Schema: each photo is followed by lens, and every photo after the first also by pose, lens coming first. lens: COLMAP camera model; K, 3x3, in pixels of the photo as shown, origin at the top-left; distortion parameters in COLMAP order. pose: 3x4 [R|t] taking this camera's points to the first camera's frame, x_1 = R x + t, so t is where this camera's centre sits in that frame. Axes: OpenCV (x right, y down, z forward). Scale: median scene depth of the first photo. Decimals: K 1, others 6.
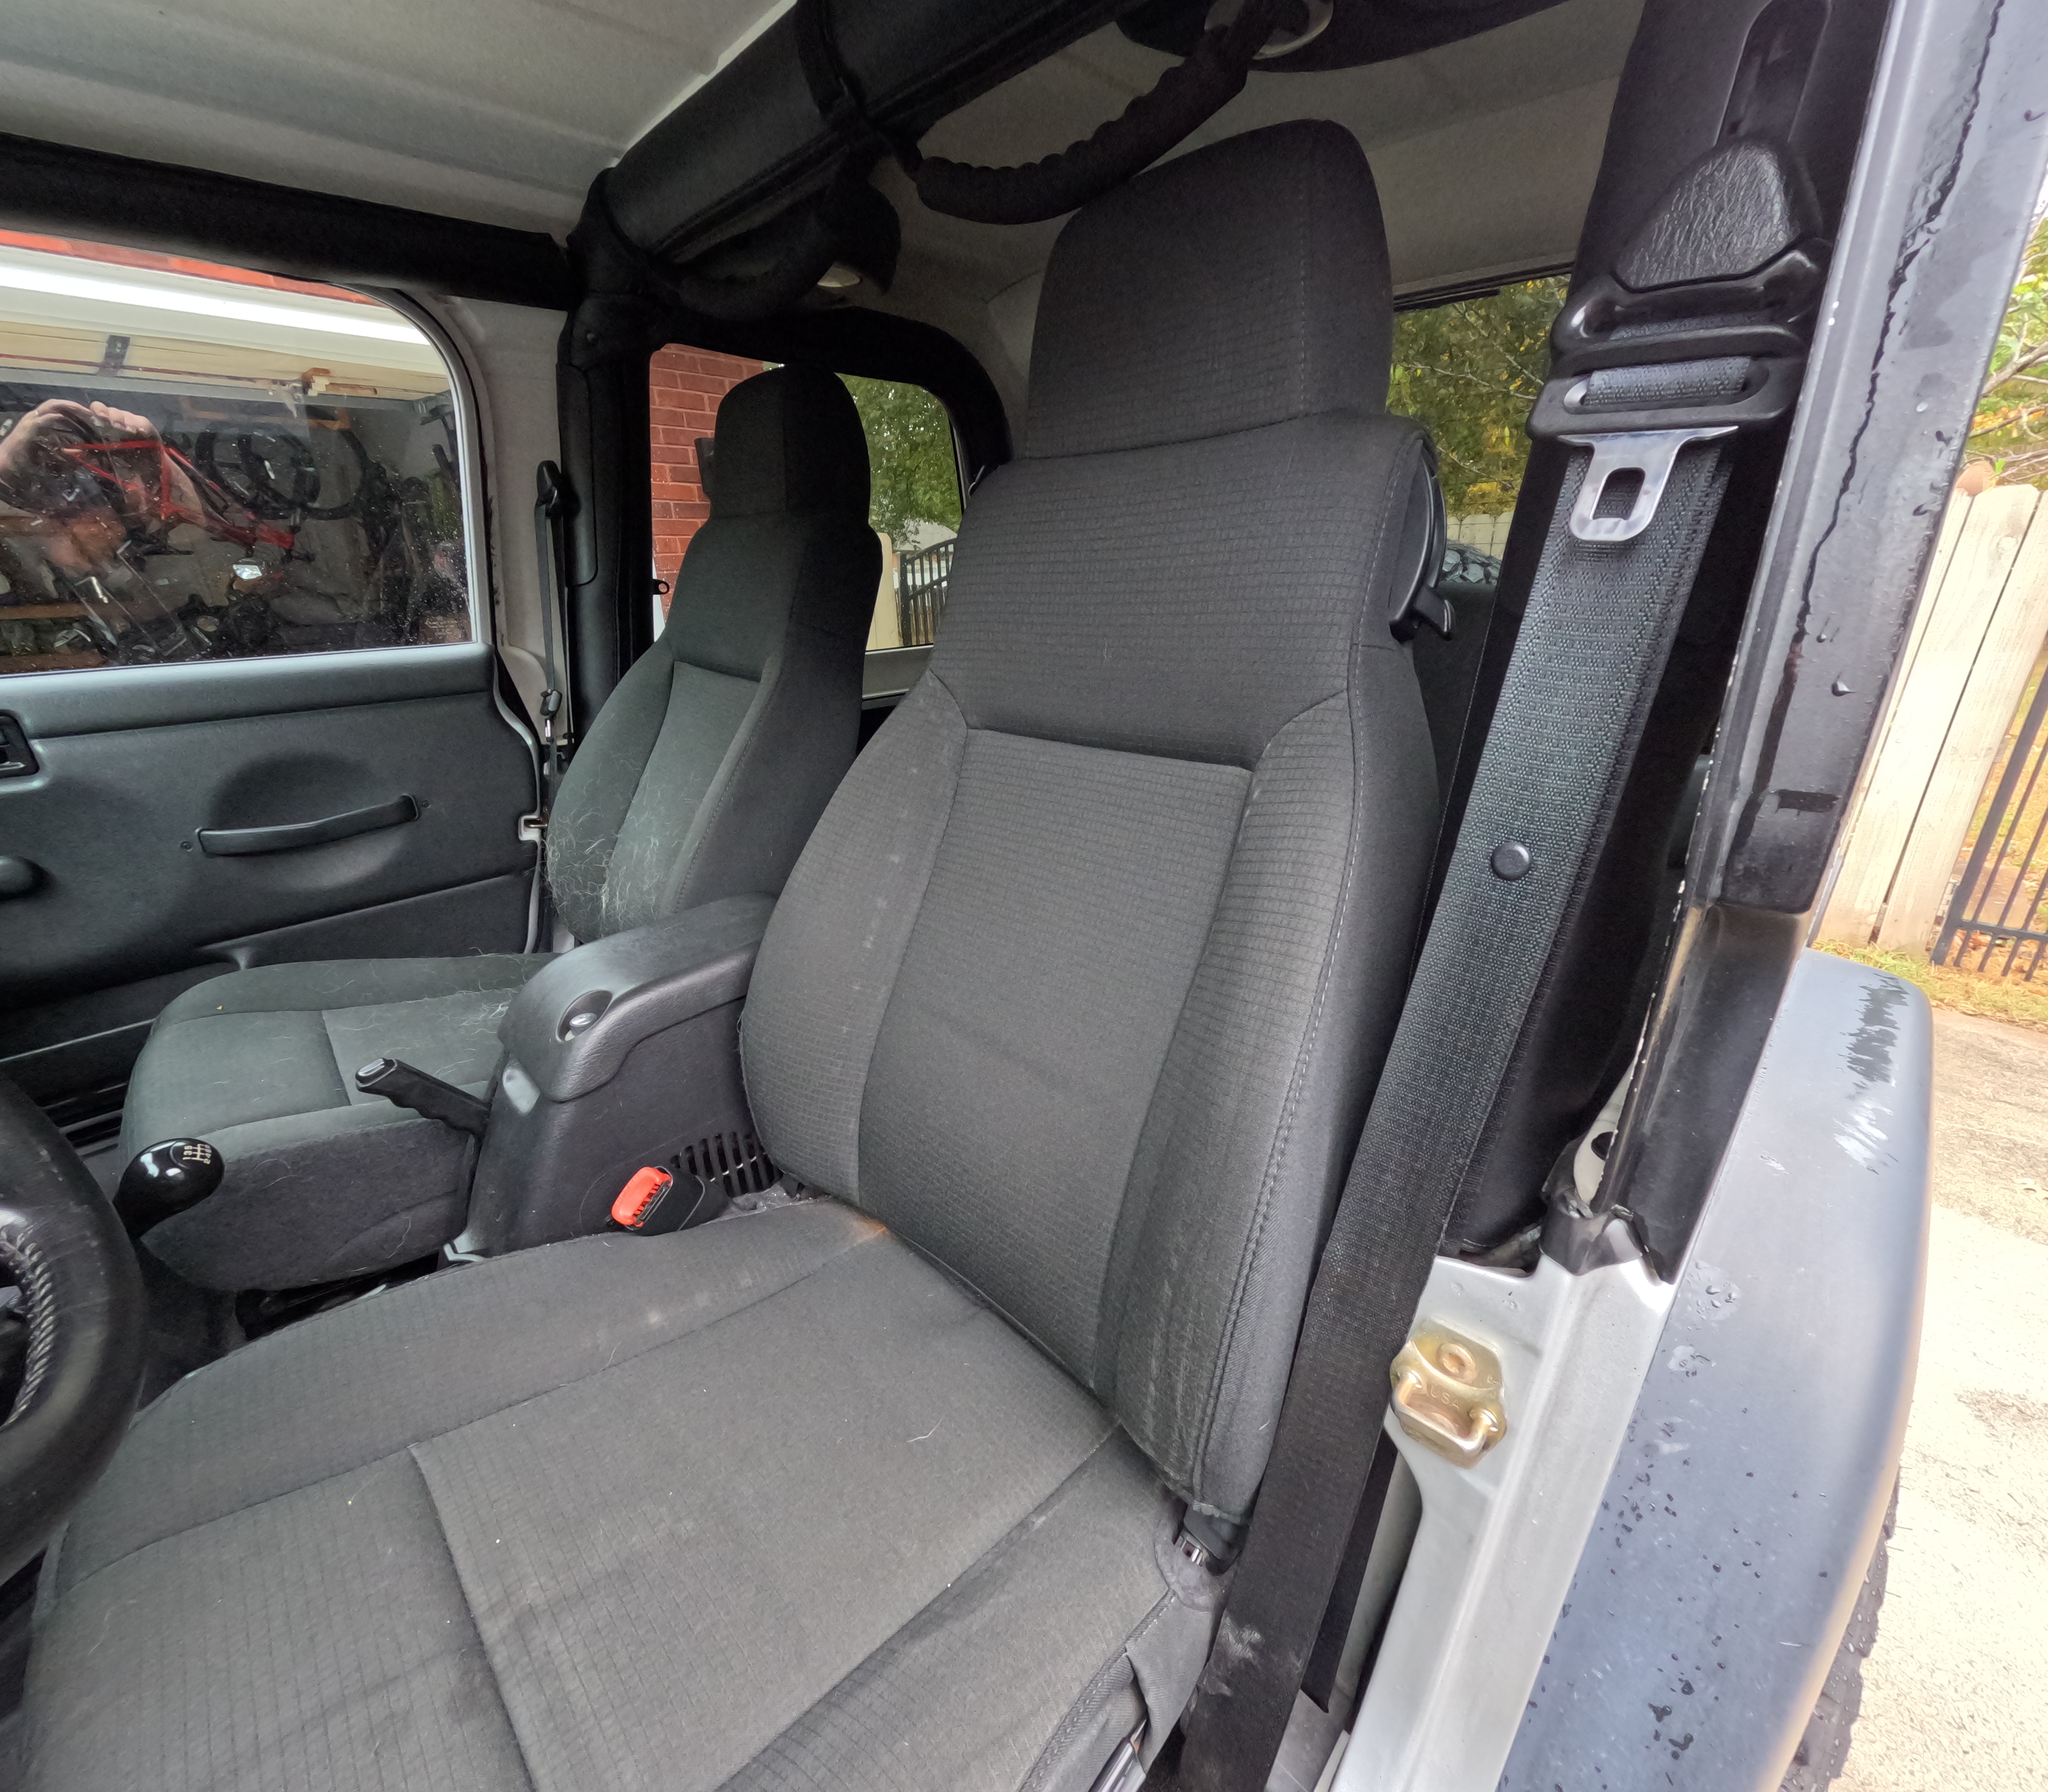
lens RADIAL K [[835.9, 0, 1022.2], [0, 835.9, 894.5], [0, 0, 1]] dist [0.002026, -0.000076]
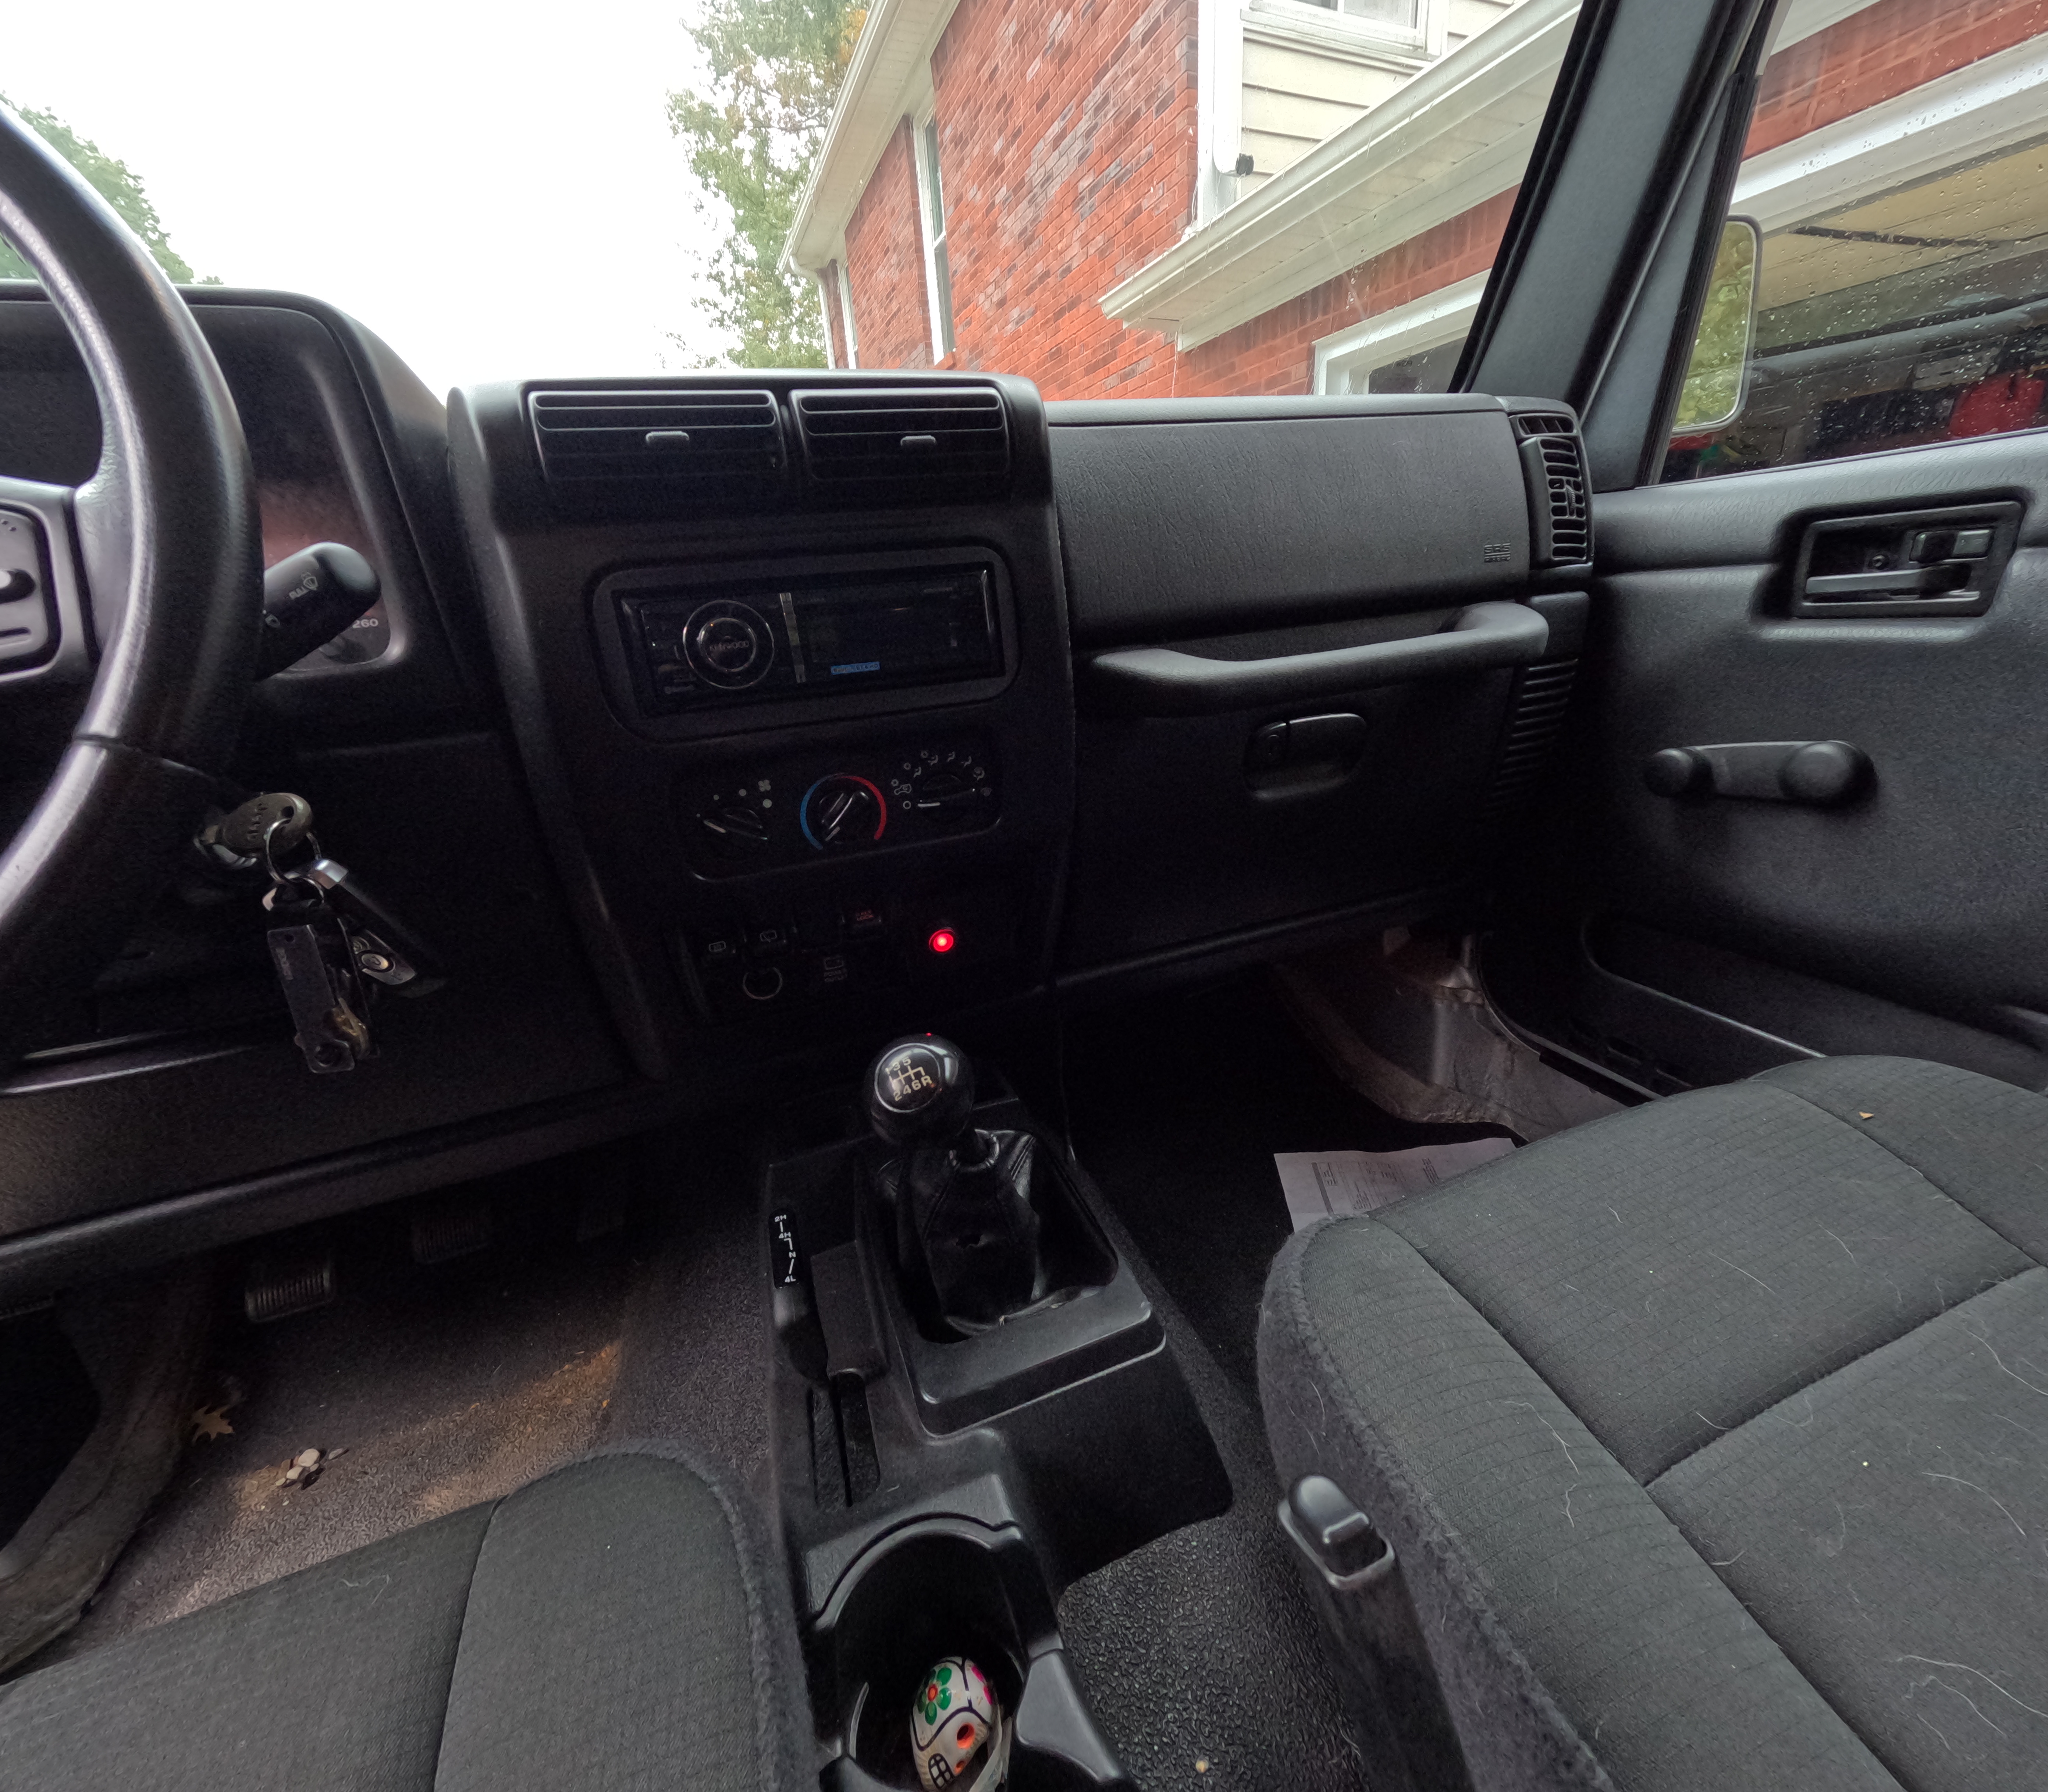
lens RADIAL K [[827.9, 0, 1024.6], [0, 827.9, 890.9], [0, 0, 1]] dist [0.001929, 0.000441]
pose [[-0.399865, 0.361648, -0.842210, -0.385986], [-0.254407, 0.838971, 0.481045, -0.089836], [0.880559, 0.406618, -0.243469, 0.621950]]
